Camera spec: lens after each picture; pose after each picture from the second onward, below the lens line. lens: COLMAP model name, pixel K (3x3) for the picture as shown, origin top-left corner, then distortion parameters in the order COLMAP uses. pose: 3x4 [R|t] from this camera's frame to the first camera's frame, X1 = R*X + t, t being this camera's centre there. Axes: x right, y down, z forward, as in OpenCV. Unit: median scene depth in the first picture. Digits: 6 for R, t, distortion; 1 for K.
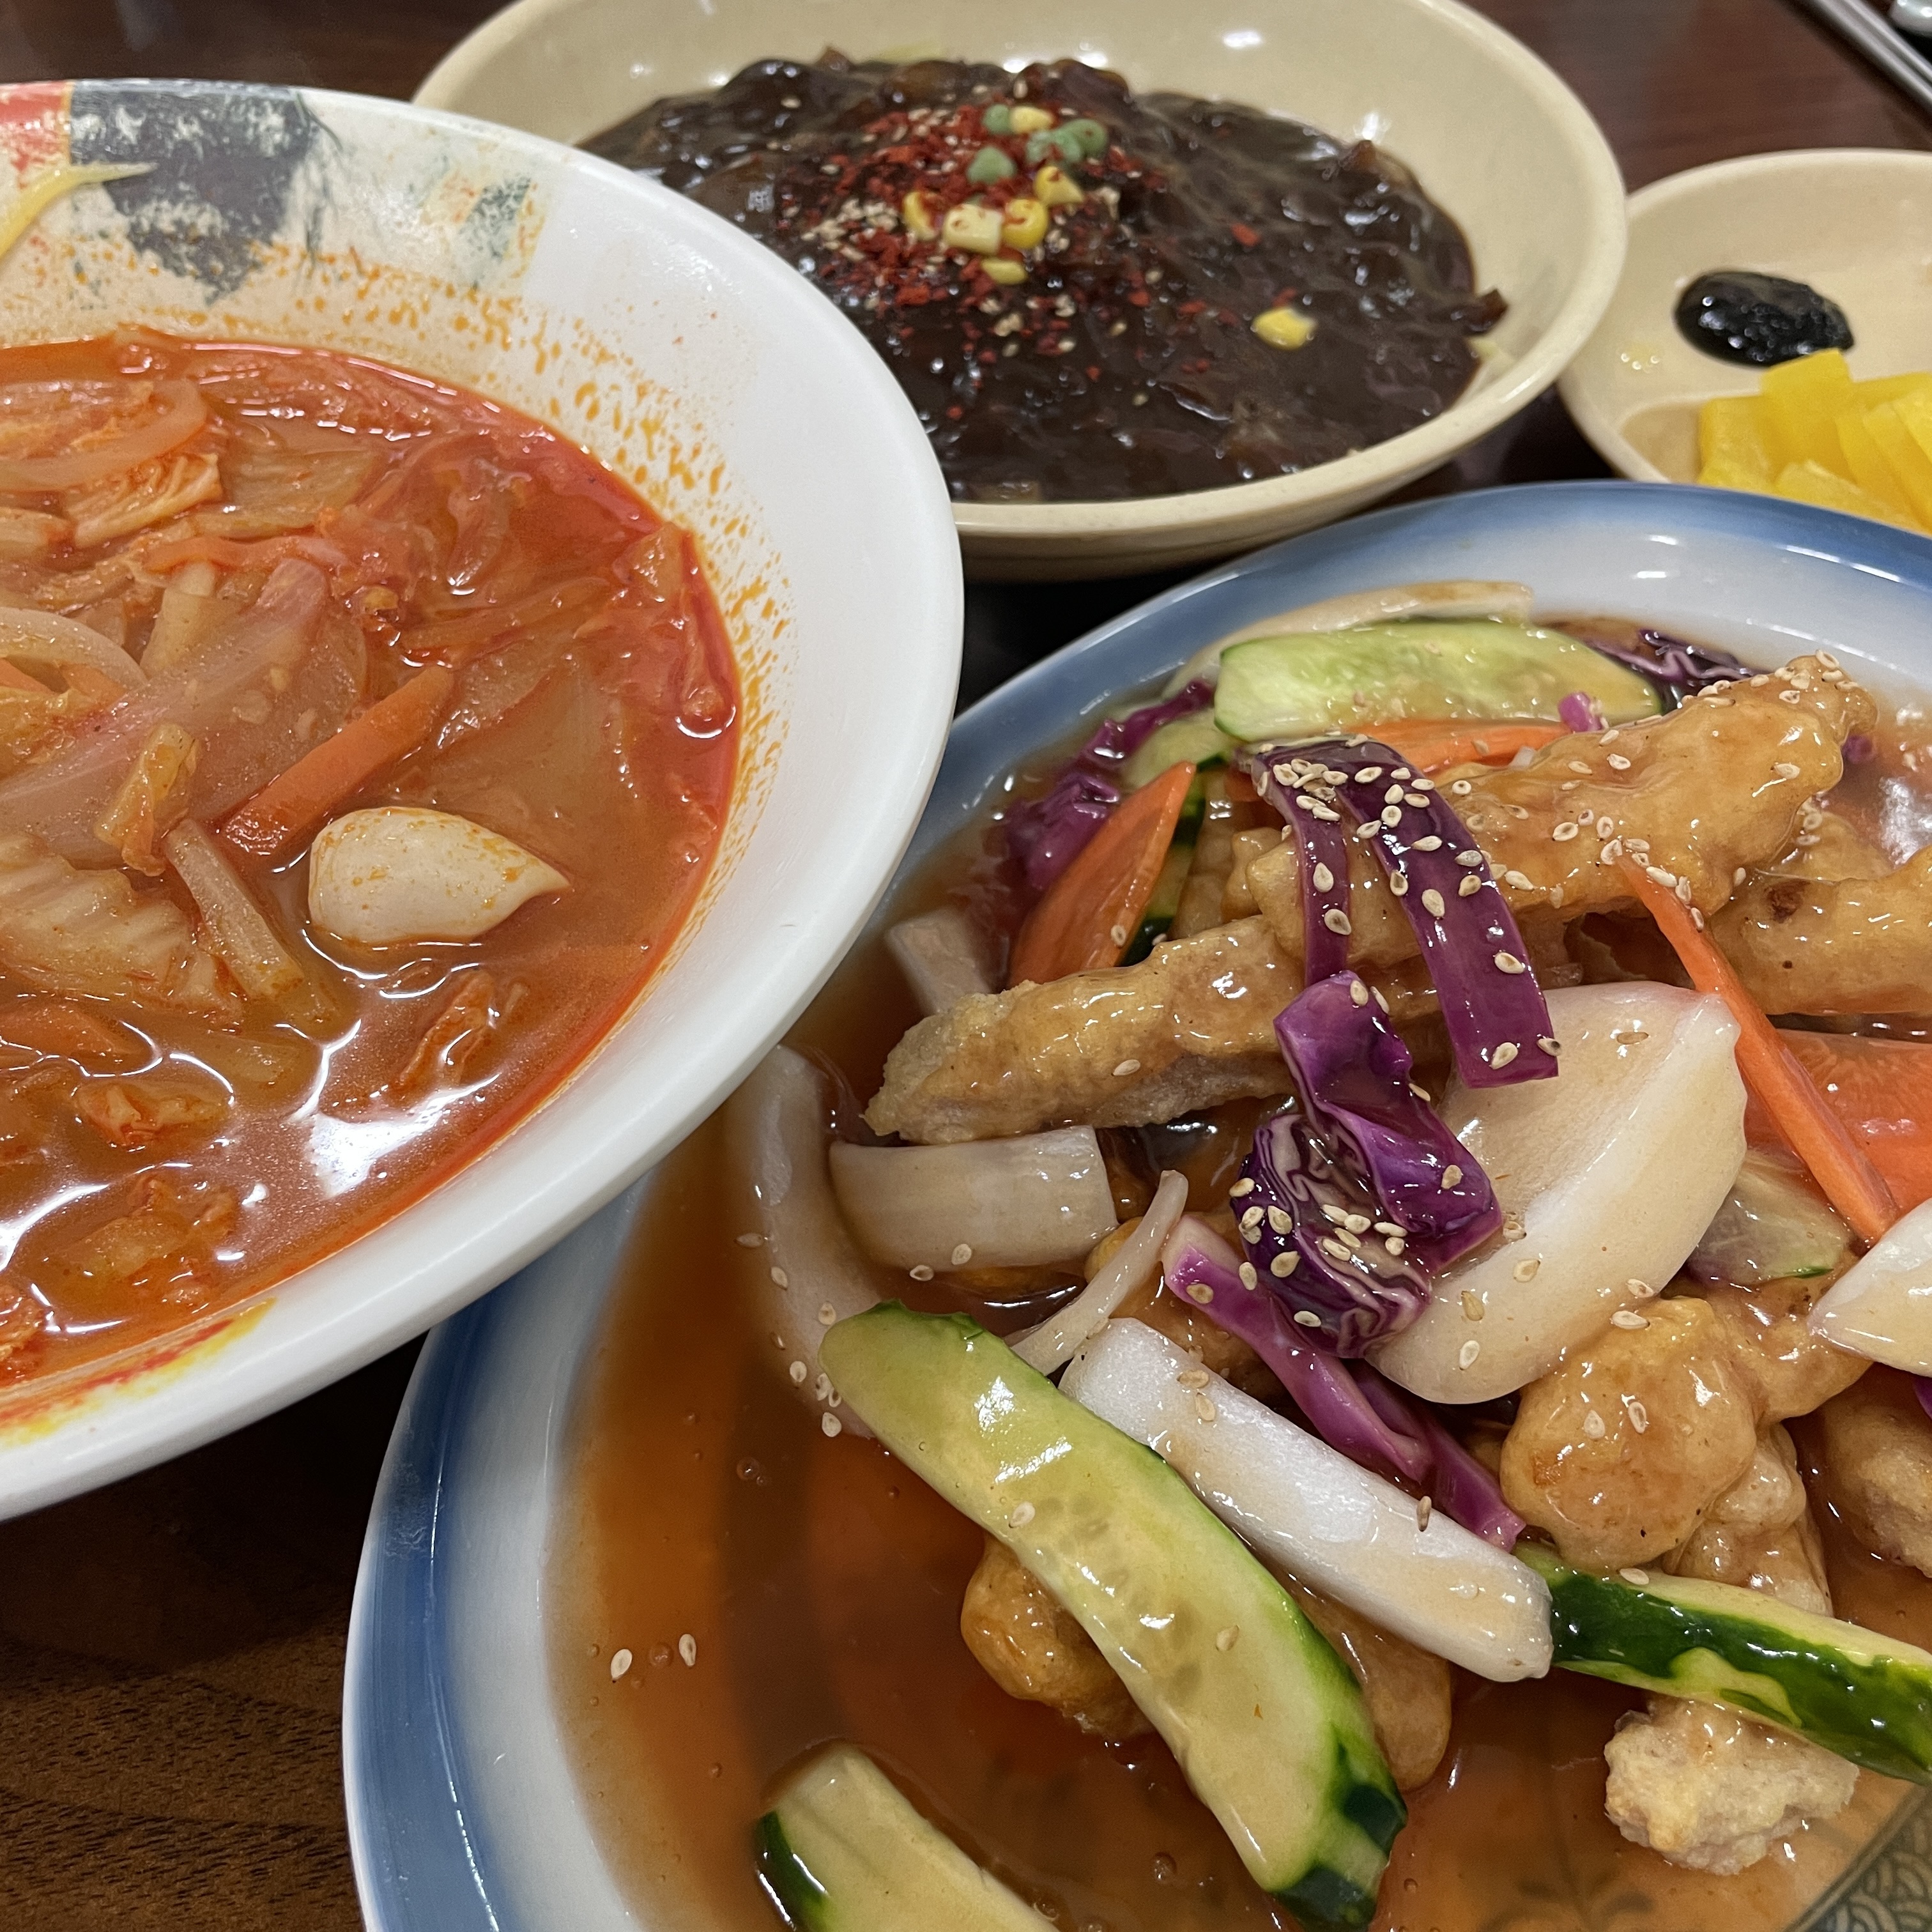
lens RADIAL K [[1929.1, 0, 966.0], [0, 1929.1, 966.0], [0, 0, 1]] dist [-0.023642, 0.018431]
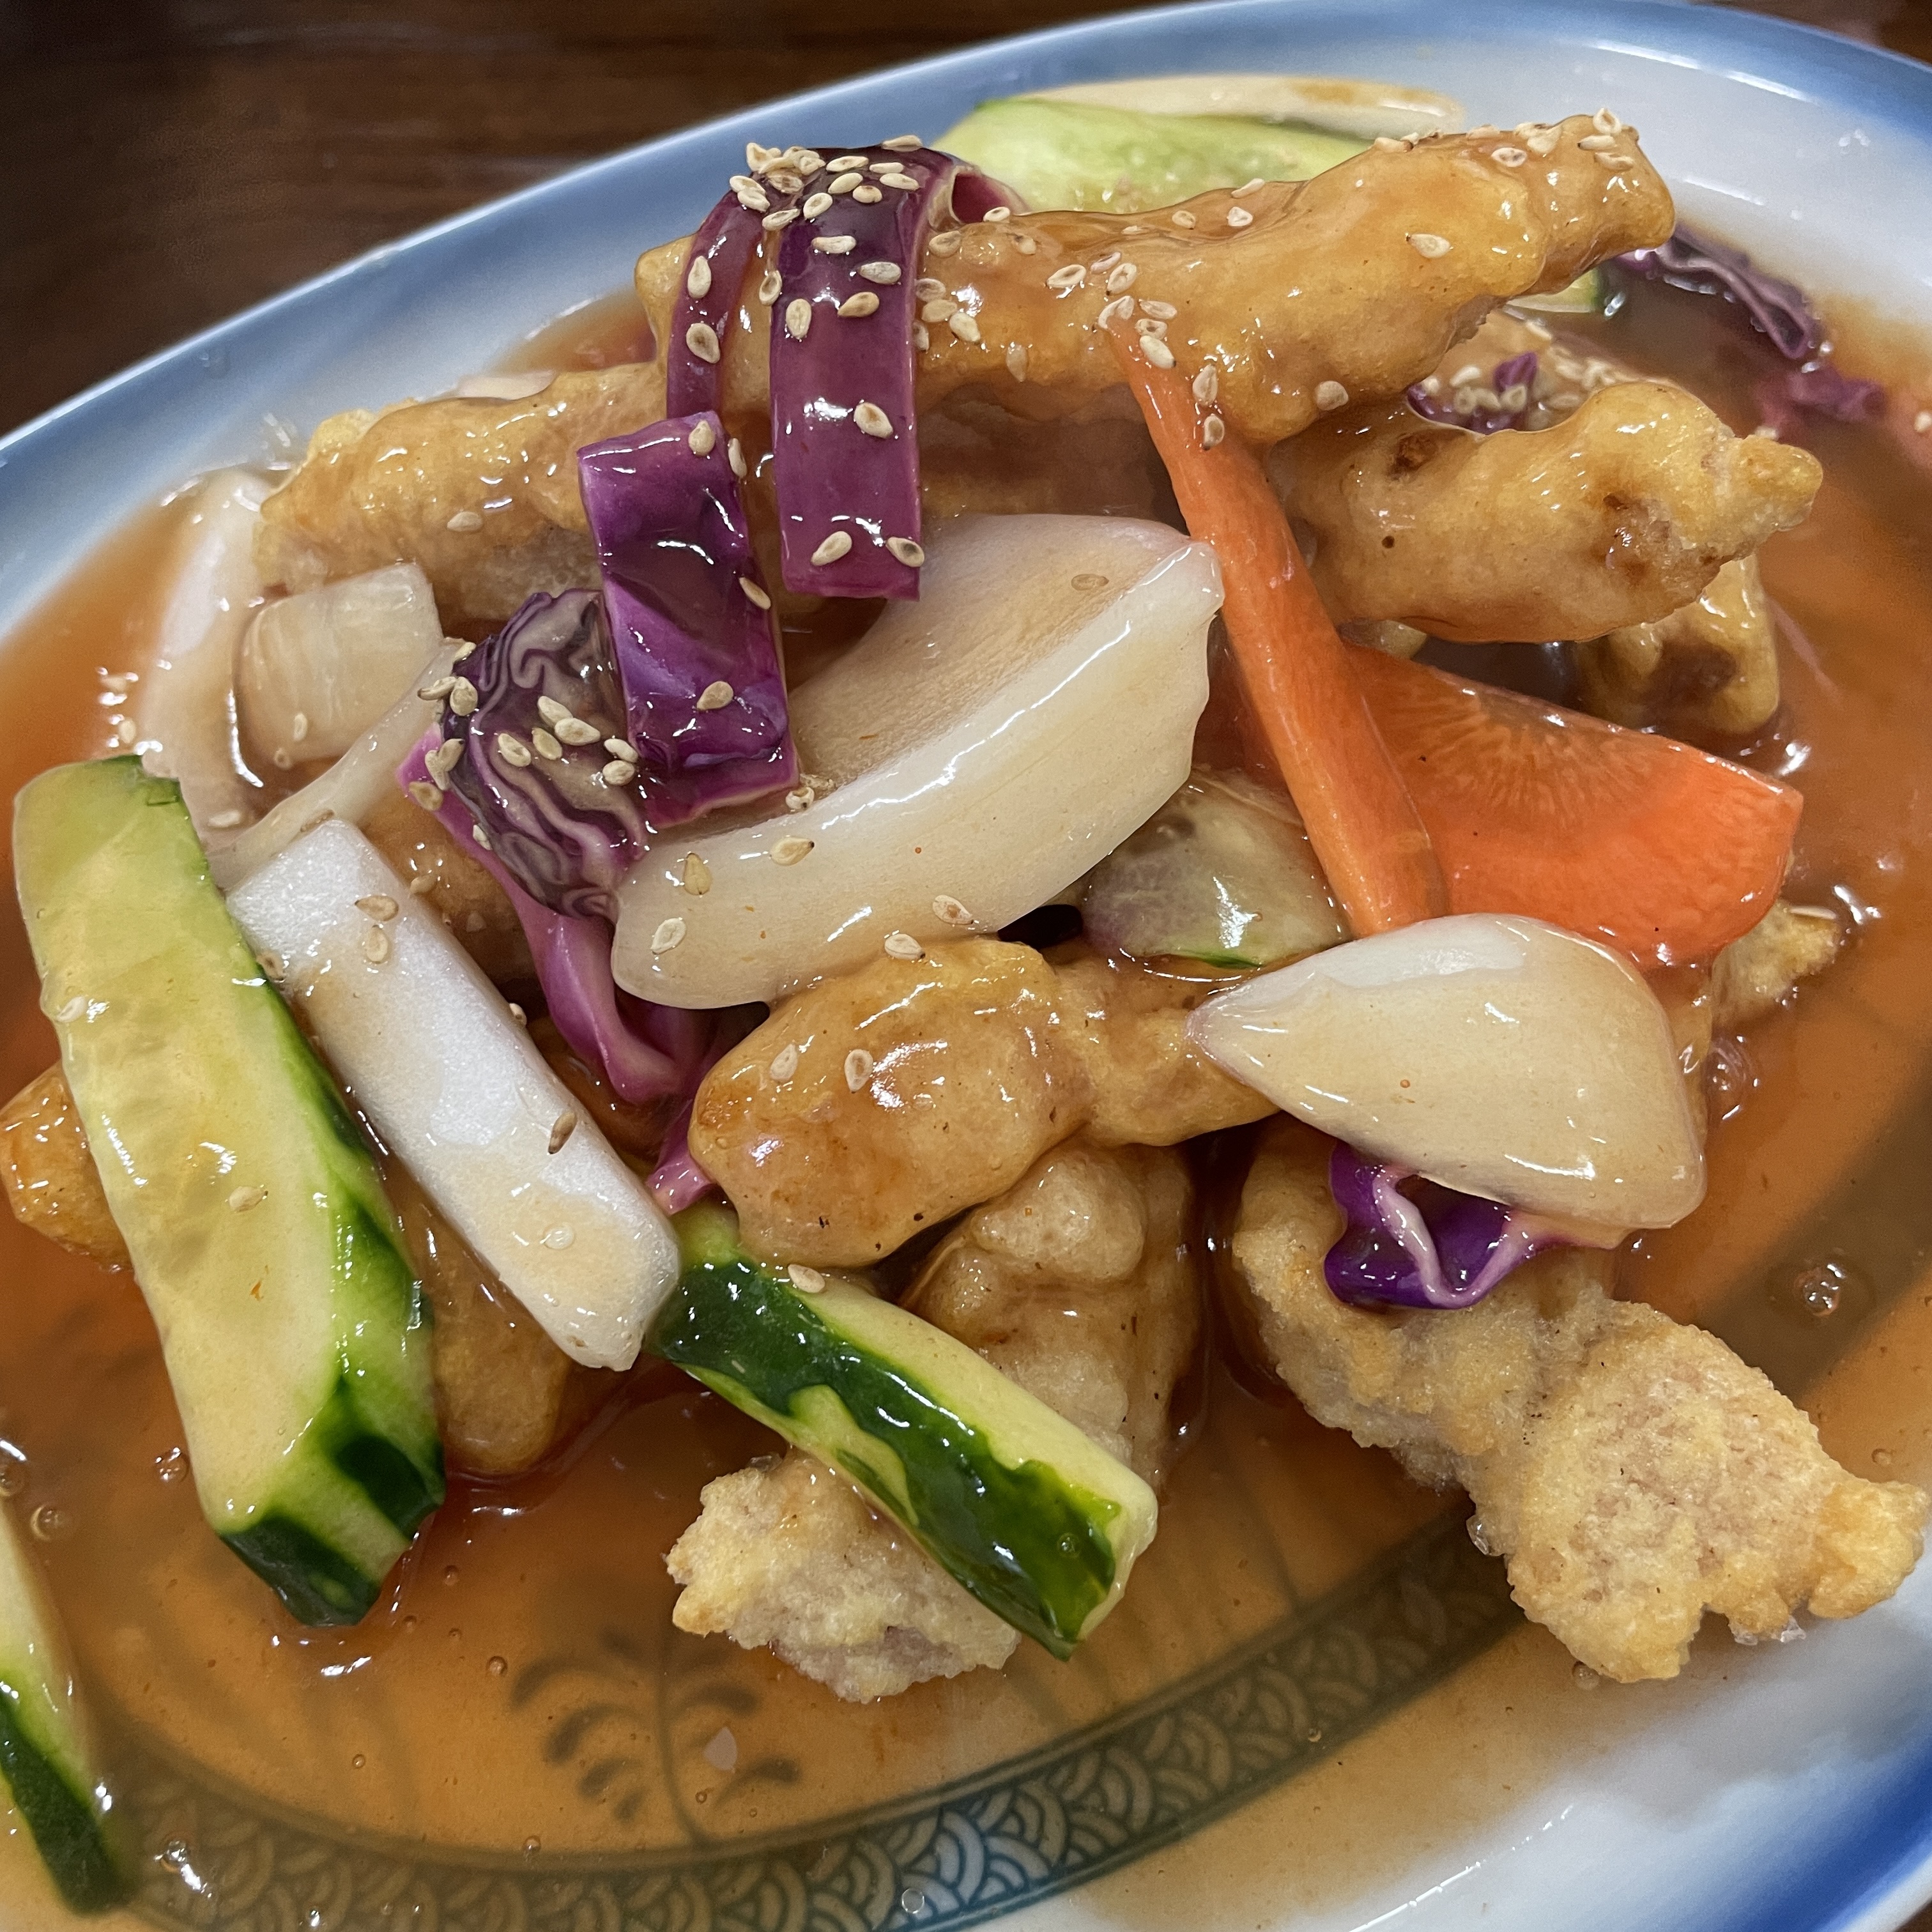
lens RADIAL K [[1929.1, 0, 966.0], [0, 1929.1, 966.0], [0, 0, 1]] dist [-0.023642, 0.018431]
pose [[0.952725, 0.220566, -0.208962, 0.322857], [-0.193855, 0.970856, 0.140922, 0.055200], [0.233955, -0.093752, 0.967717, 0.199306]]
